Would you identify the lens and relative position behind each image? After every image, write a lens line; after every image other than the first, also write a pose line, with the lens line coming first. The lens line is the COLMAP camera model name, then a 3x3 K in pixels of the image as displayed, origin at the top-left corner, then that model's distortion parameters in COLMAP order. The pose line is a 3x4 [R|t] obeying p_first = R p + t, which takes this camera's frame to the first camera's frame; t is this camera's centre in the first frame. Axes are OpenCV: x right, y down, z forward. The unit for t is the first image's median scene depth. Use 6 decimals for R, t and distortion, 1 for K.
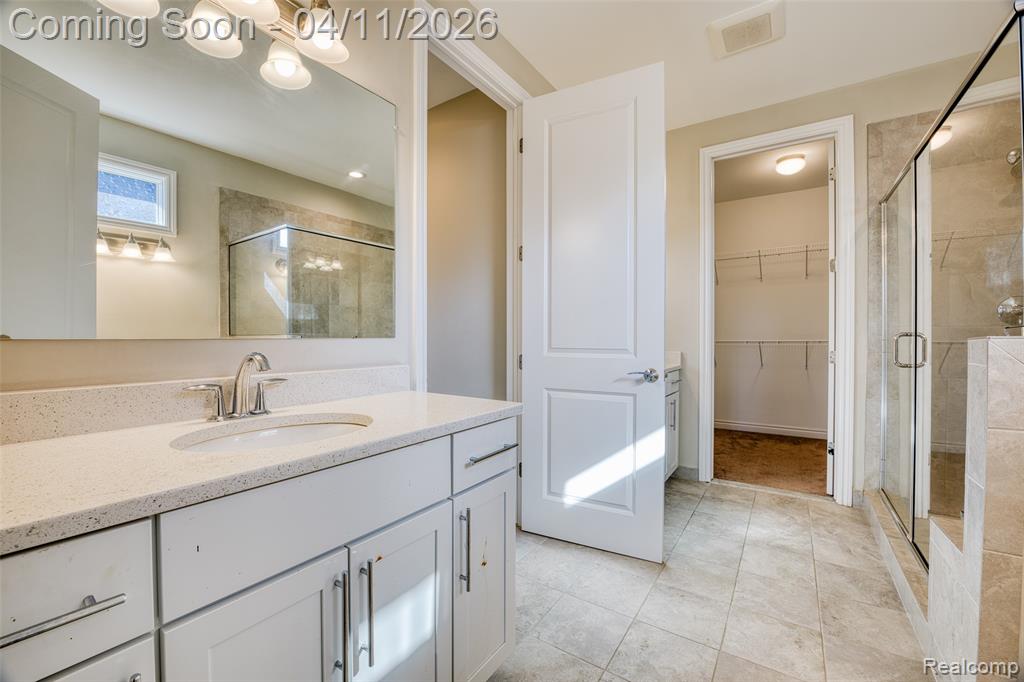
lens RADIAL K [[417.1, 0, 511.4], [0, 417.1, 341.5], [0, 0, 1]] dist [-0.008488, -0.001727]
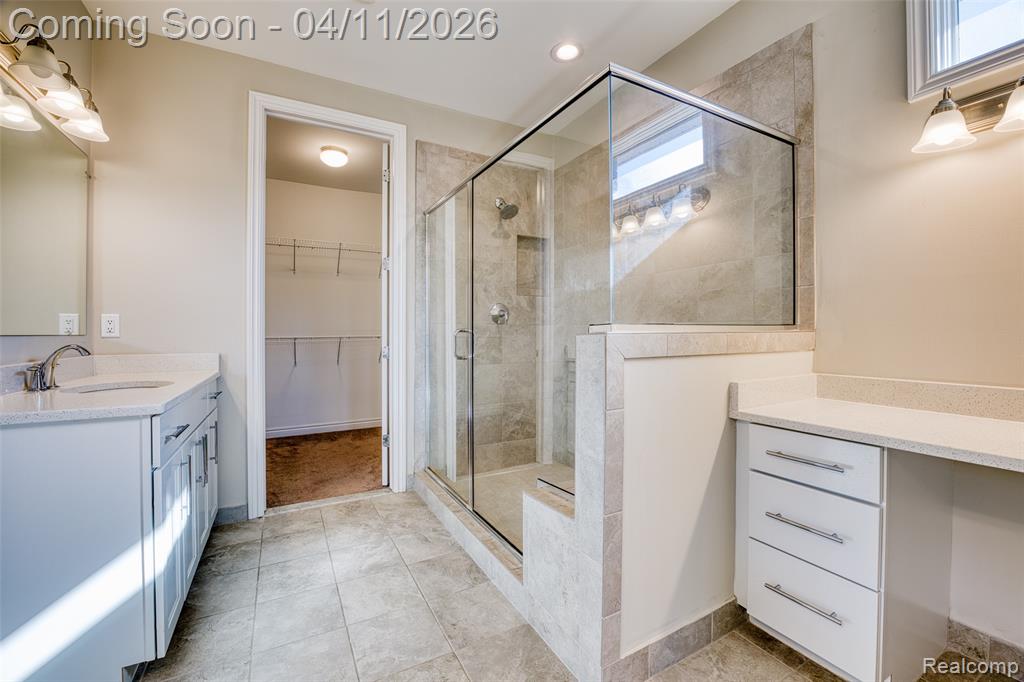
lens RADIAL K [[417.1, 0, 506.5], [0, 417.1, 332.1], [0, 0, 1]] dist [-0.008488, -0.001727]
pose [[0.463514, 0.001153, 0.886089, -0.009428], [0.009797, 0.999931, -0.006426, -0.002511], [-0.886035, 0.011660, 0.463471, 0.246804]]
